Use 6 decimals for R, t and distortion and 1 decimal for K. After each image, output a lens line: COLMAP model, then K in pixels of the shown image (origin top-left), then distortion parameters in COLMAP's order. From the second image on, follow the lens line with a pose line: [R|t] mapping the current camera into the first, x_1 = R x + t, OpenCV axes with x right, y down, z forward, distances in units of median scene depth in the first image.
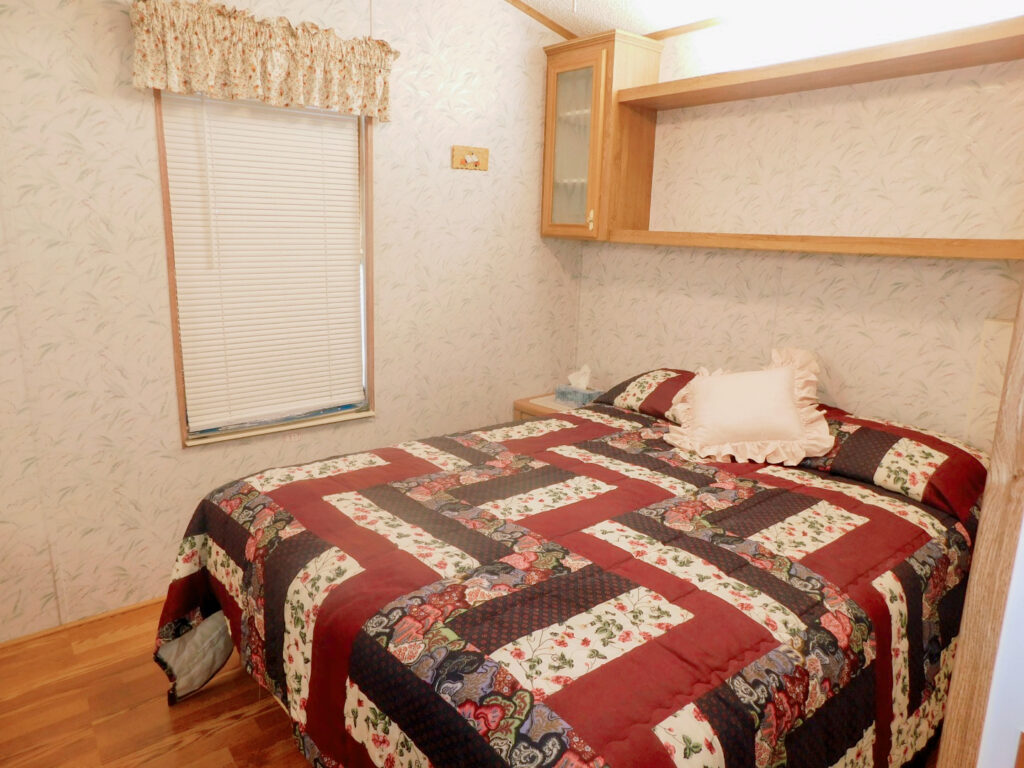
lens RADIAL K [[680.9, 0, 515.5], [0, 680.9, 373.6], [0, 0, 1]] dist [-0.069439, 0.060093]
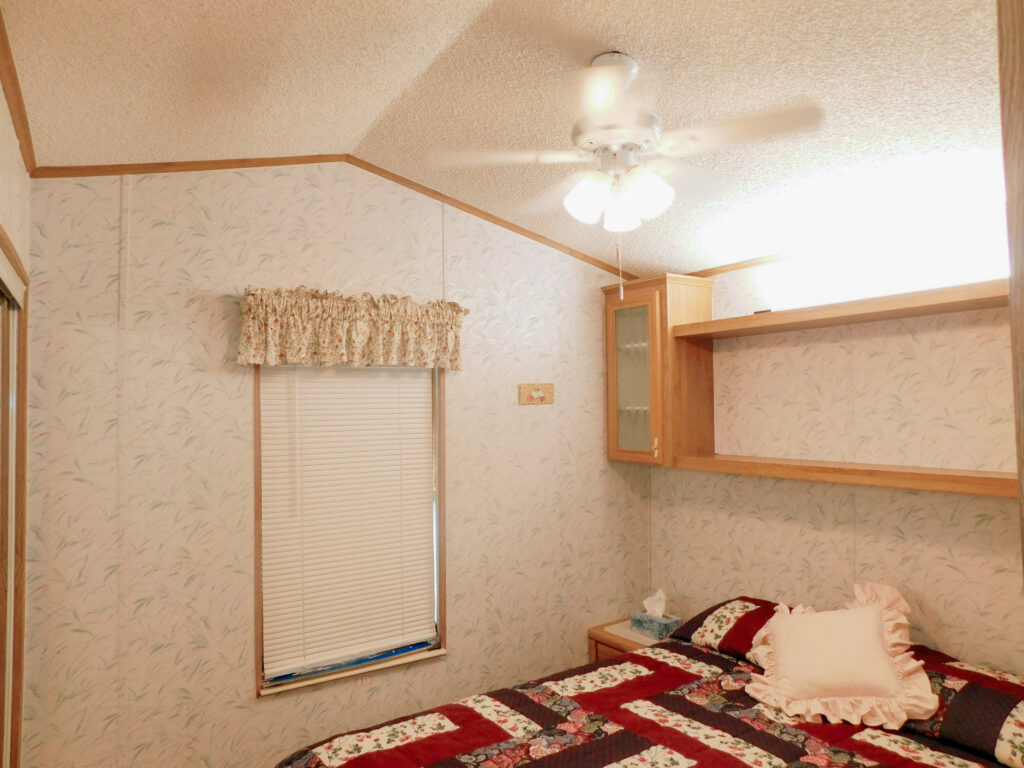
lens RADIAL K [[680.9, 0, 516.1], [0, 680.9, 367.8], [0, 0, 1]] dist [-0.069439, 0.060093]
pose [[0.993351, -0.045672, -0.105675, 0.021671], [0.016807, 0.965637, -0.259351, -0.110027], [0.113888, 0.255851, 0.959984, -0.049426]]
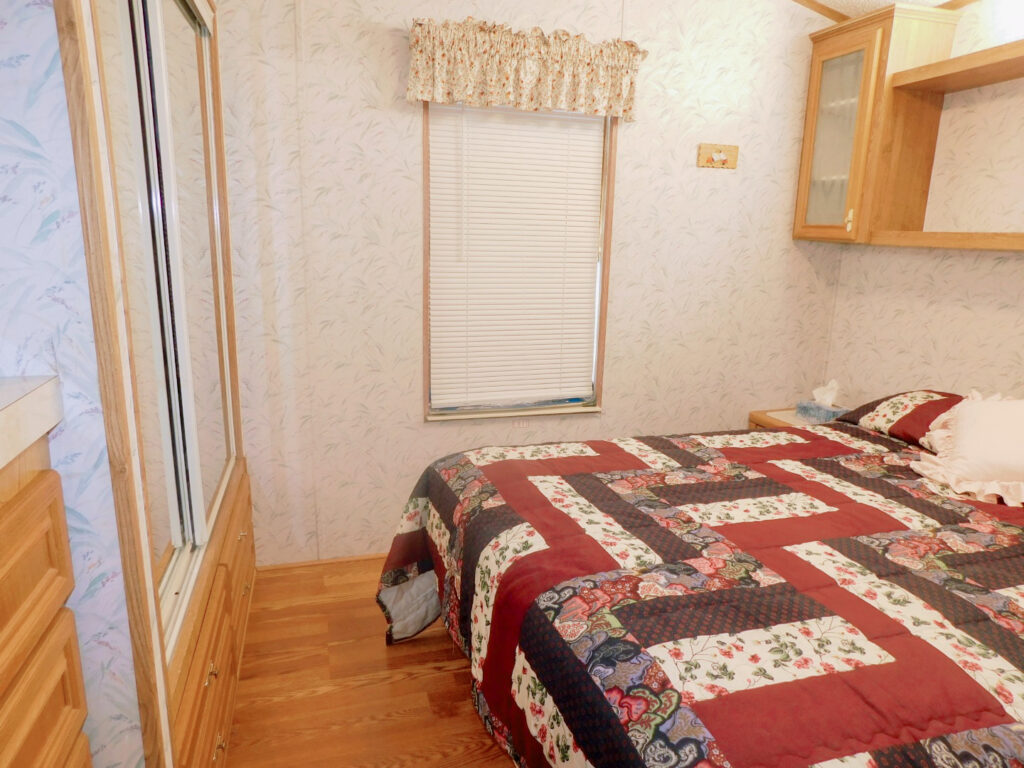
lens RADIAL K [[680.9, 0, 516.5], [0, 680.9, 375.1], [0, 0, 1]] dist [-0.069439, 0.060093]
pose [[0.926767, 0.077583, -0.367538, 0.059661], [-0.082009, 0.996625, 0.003586, 0.018866], [0.366576, 0.026817, 0.930002, 0.008377]]
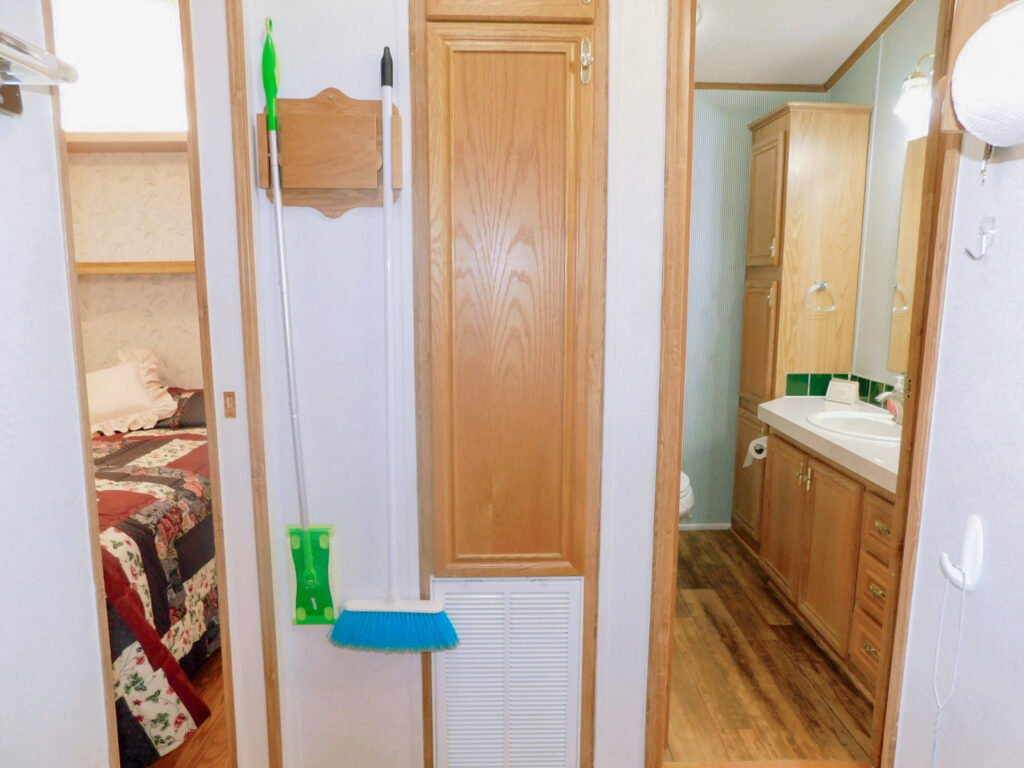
lens RADIAL K [[680.9, 0, 518.3], [0, 680.9, 375.3], [0, 0, 1]] dist [-0.069439, 0.060093]
pose [[0.604782, -0.138862, 0.784192, -0.186766], [0.180983, 0.982882, 0.034468, 0.119301], [-0.775554, 0.121080, 0.619561, -0.429751]]
